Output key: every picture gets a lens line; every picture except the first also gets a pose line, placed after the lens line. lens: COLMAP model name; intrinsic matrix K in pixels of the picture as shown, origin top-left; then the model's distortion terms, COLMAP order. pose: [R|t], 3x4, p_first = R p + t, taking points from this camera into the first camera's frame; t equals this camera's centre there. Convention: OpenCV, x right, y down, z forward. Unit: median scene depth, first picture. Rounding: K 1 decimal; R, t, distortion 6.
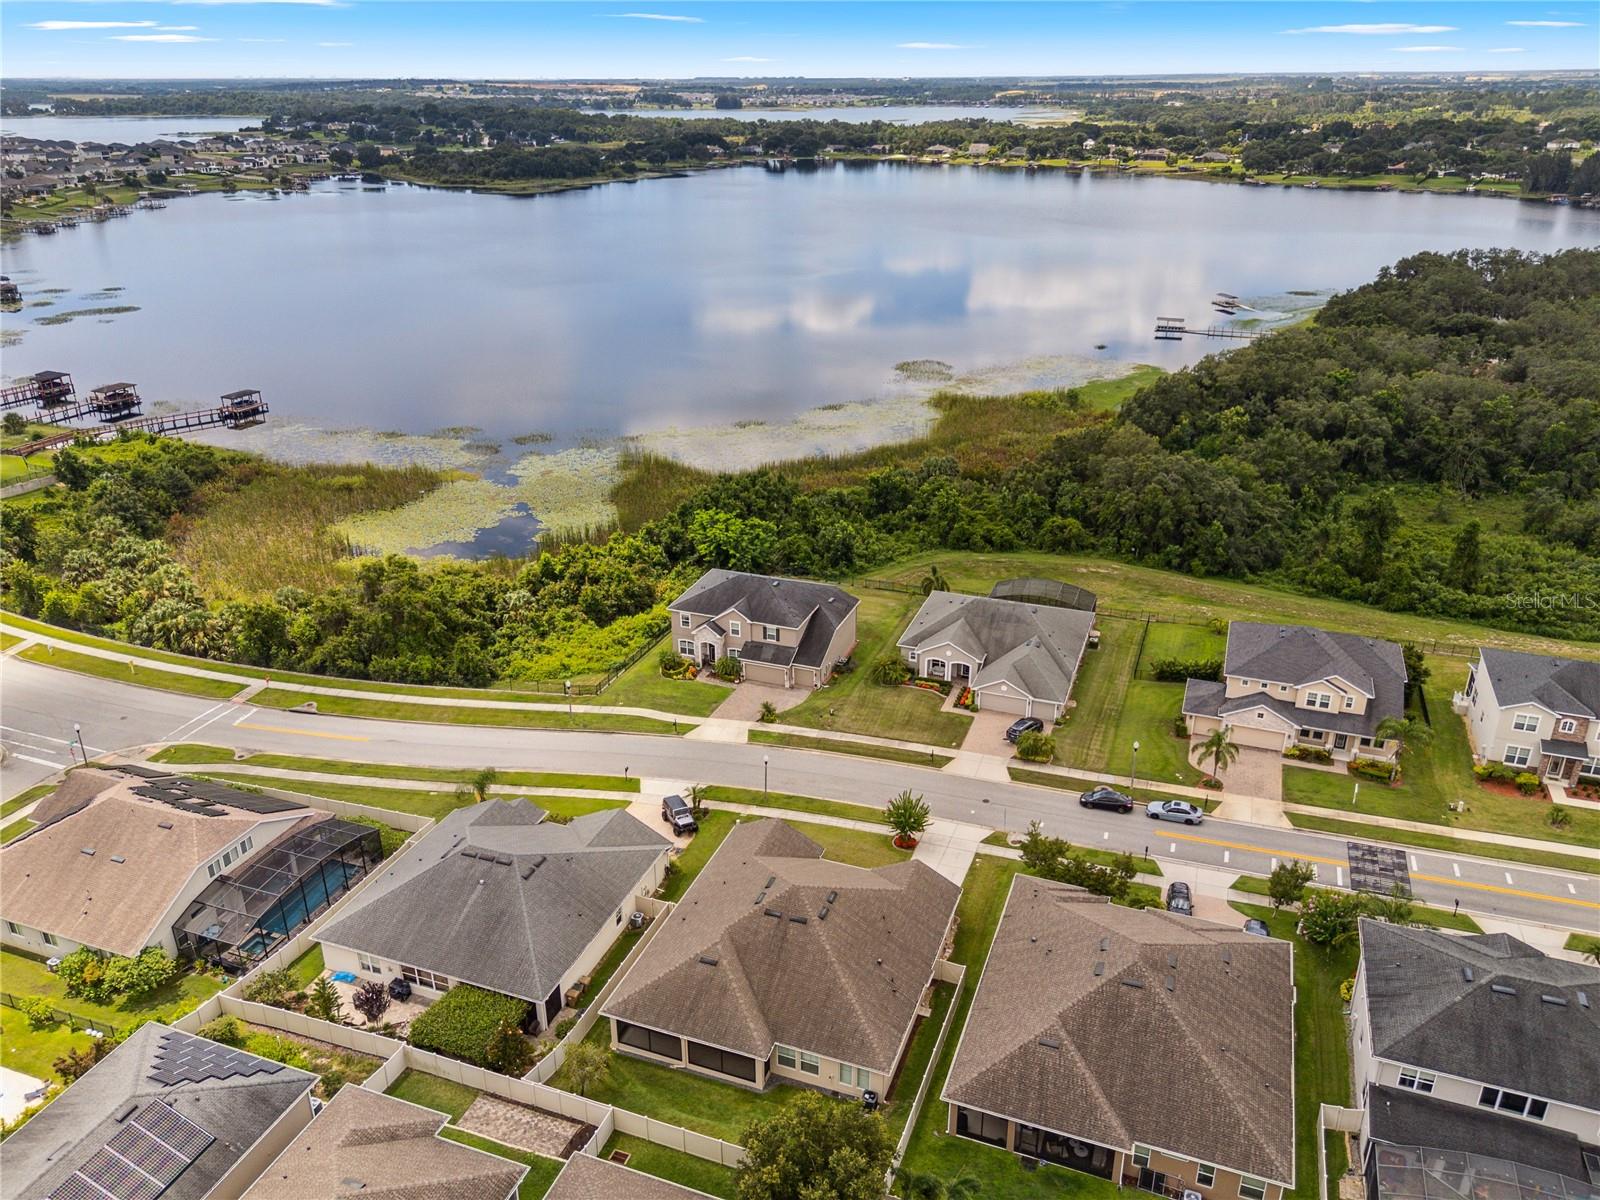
lens RADIAL K [[1186.3, 0, 800.0], [0, 1186.3, 600.0], [0, 0, 1]] dist [0.078293, -0.076442]
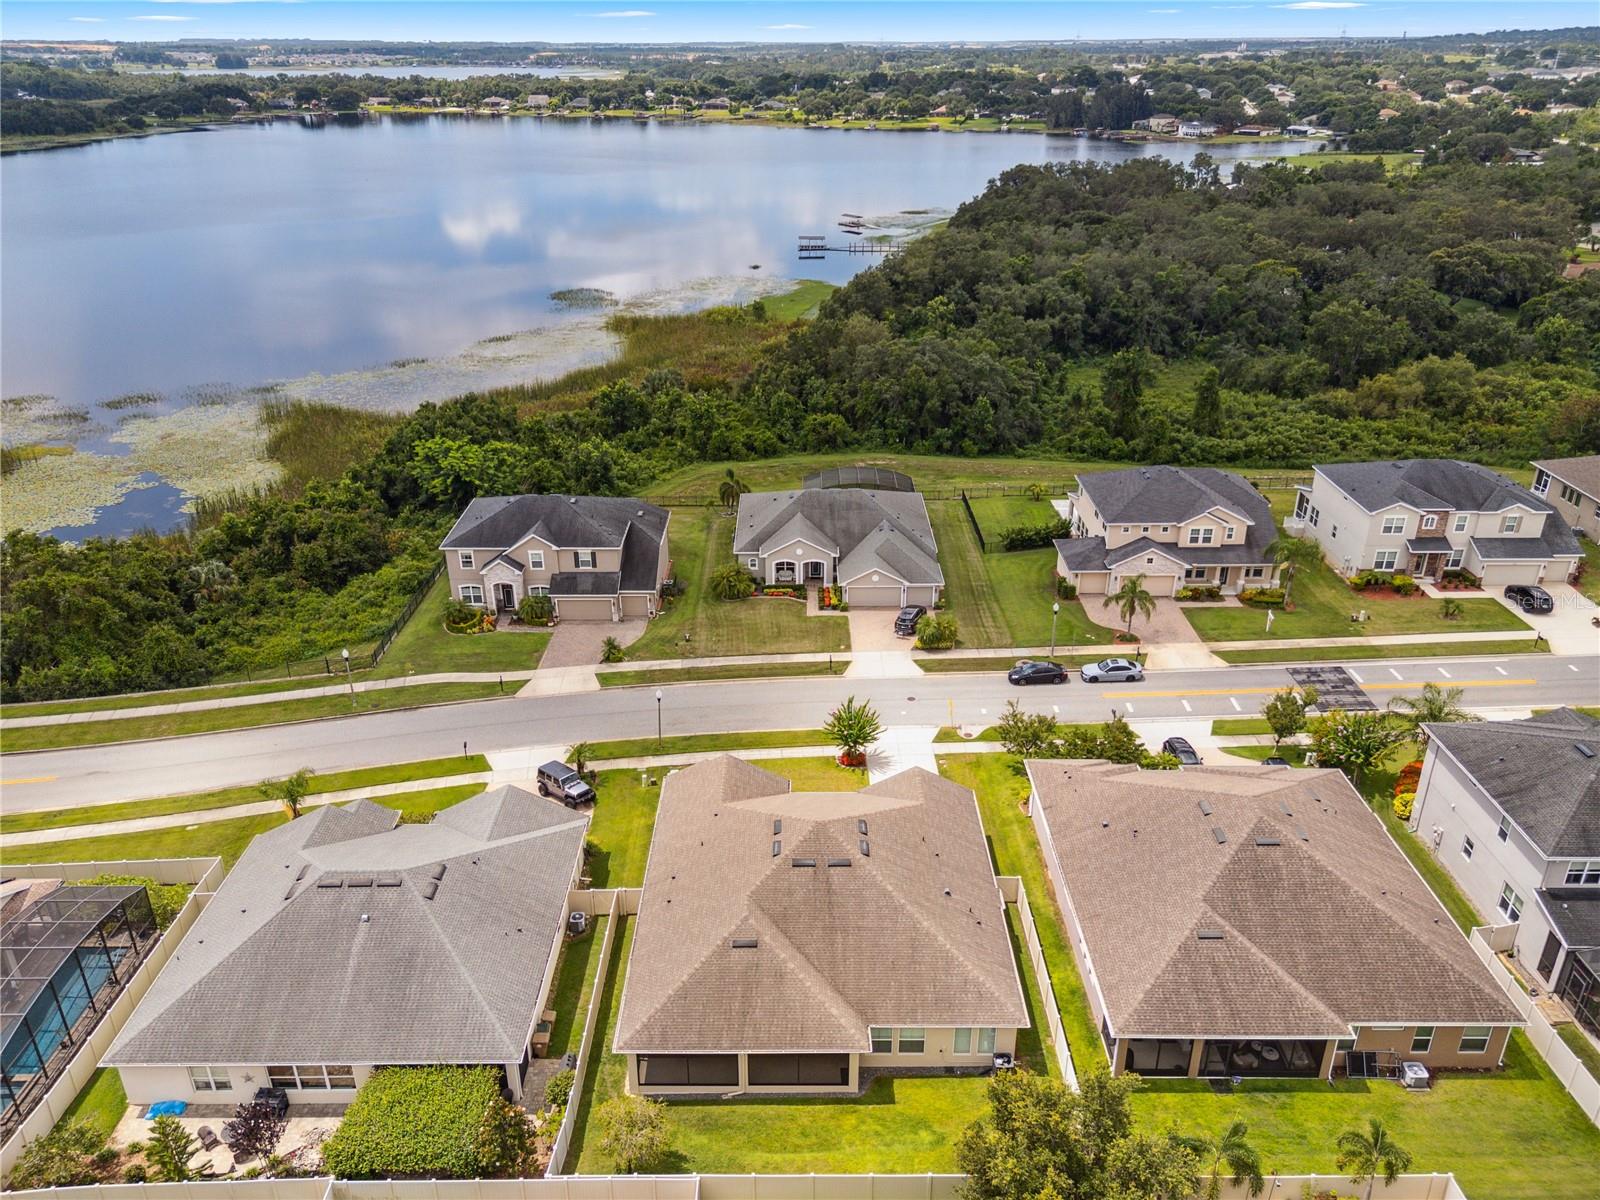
lens RADIAL K [[1186.3, 0, 800.0], [0, 1186.3, 600.0], [0, 0, 1]] dist [0.078293, -0.076442]
pose [[0.936302, -0.148628, 0.318195, -0.139938], [0.141788, 0.988888, 0.044691, 0.037916], [-0.321302, 0.003272, 0.946971, 0.168952]]
